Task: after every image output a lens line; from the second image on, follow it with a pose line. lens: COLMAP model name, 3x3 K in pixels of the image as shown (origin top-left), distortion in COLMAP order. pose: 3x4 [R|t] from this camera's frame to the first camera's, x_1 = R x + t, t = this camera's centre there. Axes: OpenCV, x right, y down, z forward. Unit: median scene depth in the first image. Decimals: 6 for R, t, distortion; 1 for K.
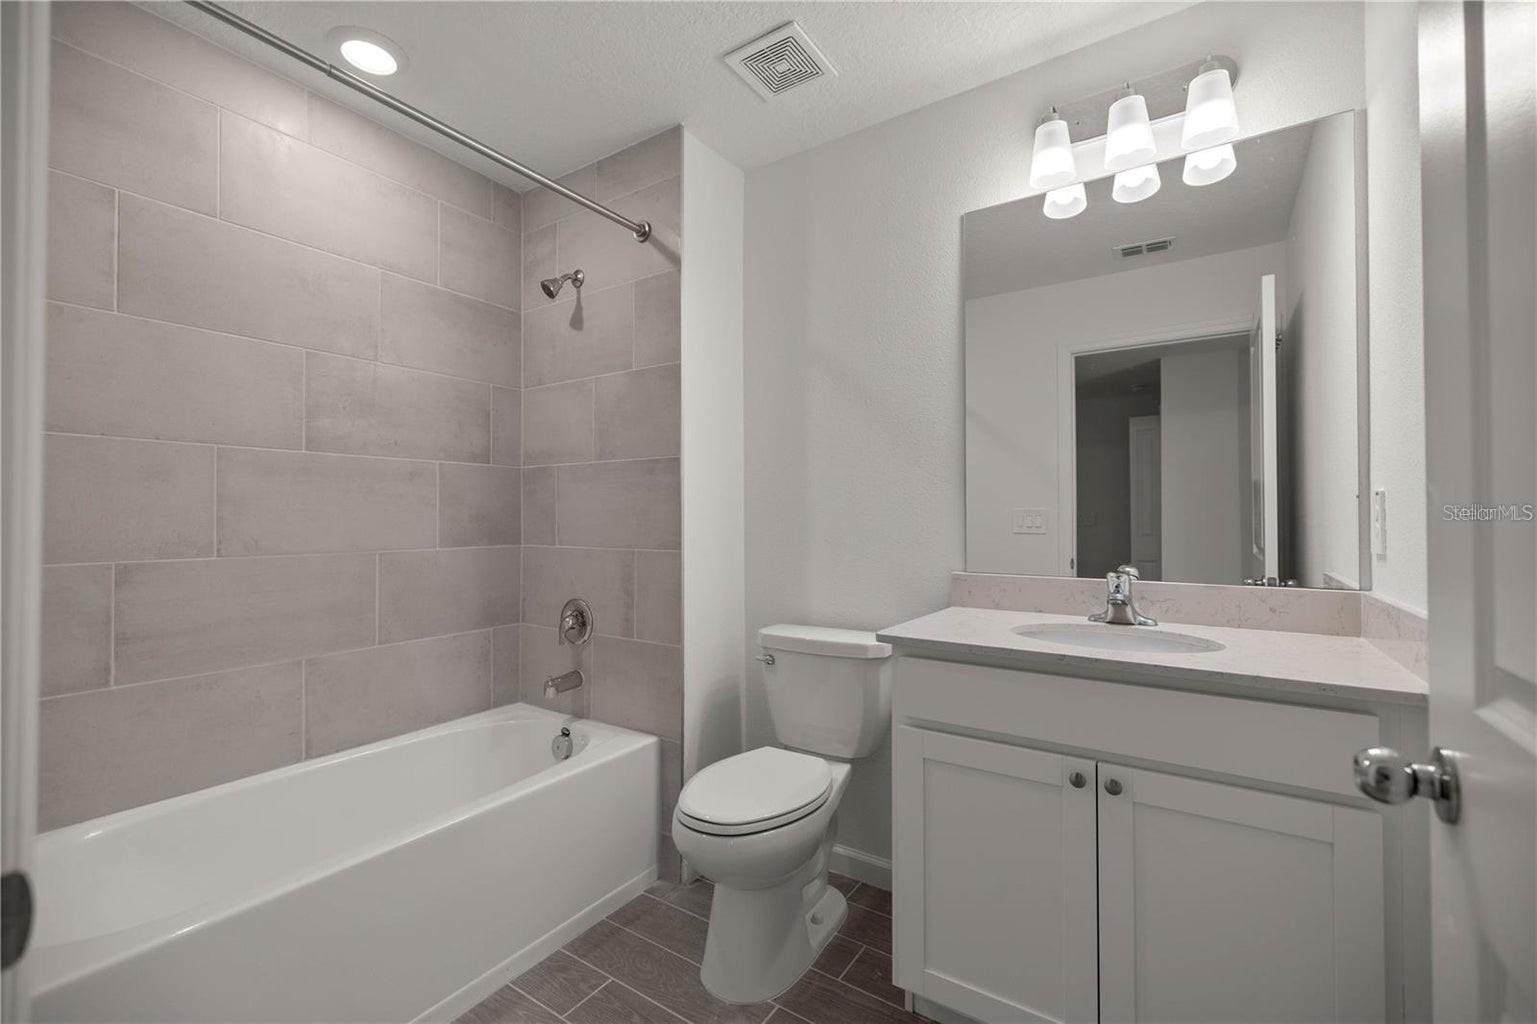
lens RADIAL K [[654.9, 0, 765.4], [0, 654.9, 515.1], [0, 0, 1]] dist [0.001567, 0.000286]
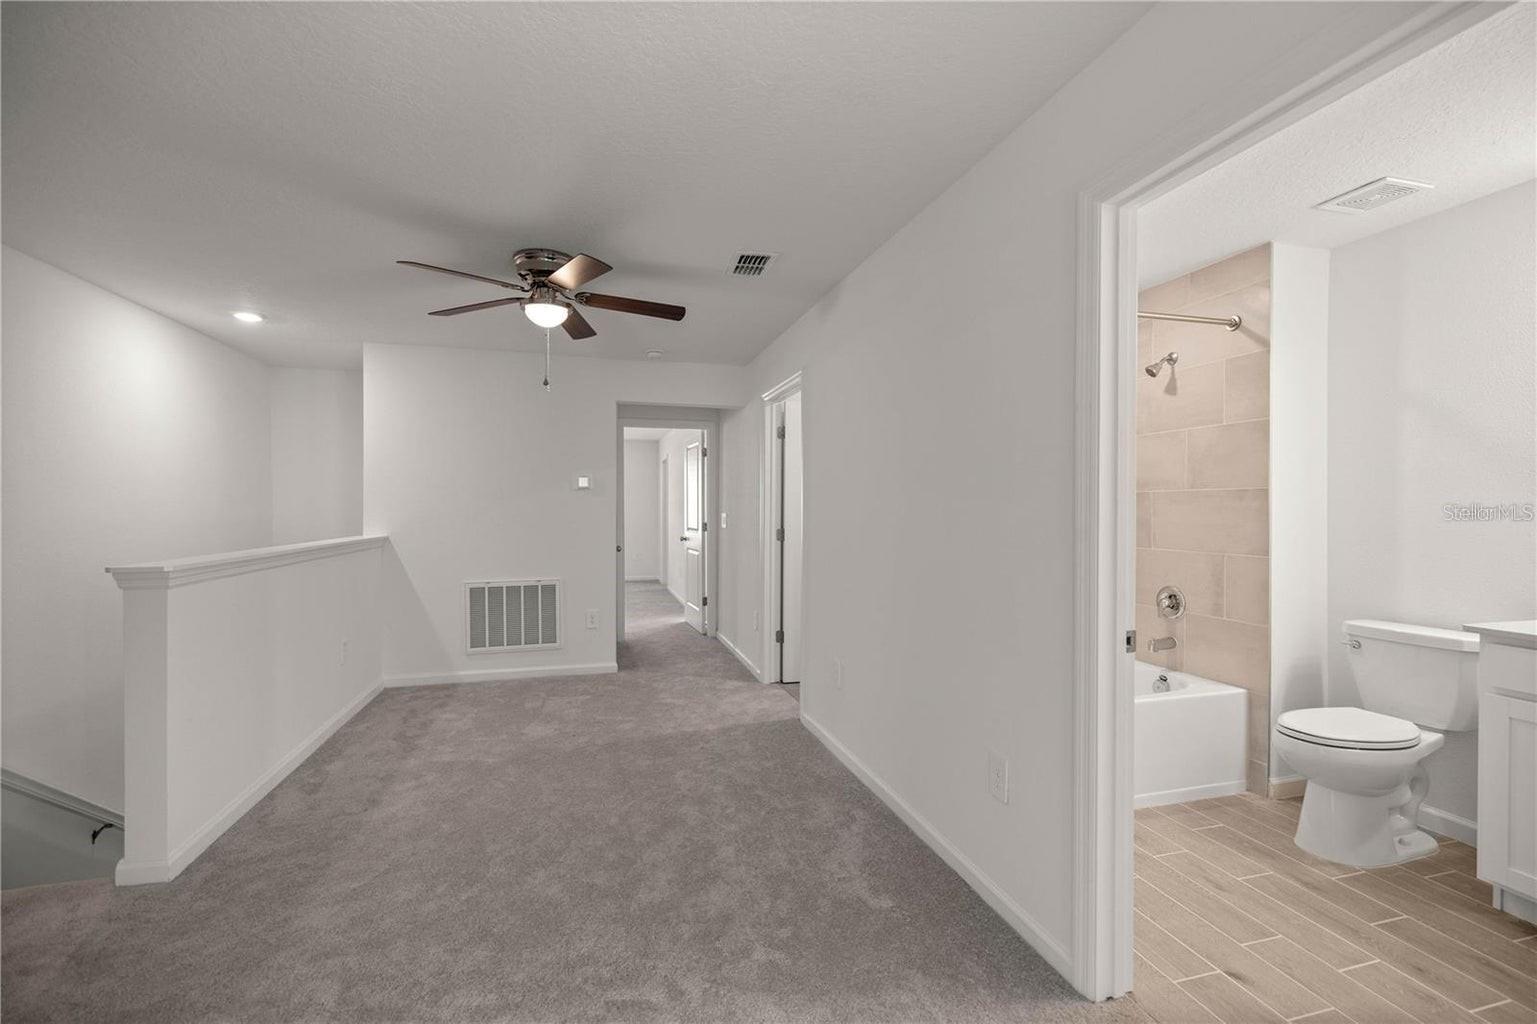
lens RADIAL K [[654.9, 0, 765.4], [0, 654.9, 515.1], [0, 0, 1]] dist [0.001567, 0.000286]
pose [[0.756824, 0.006517, -0.653587, -0.030456], [0.002281, 0.999918, 0.012611, -0.052393], [0.653615, -0.011035, 0.756747, -0.723587]]
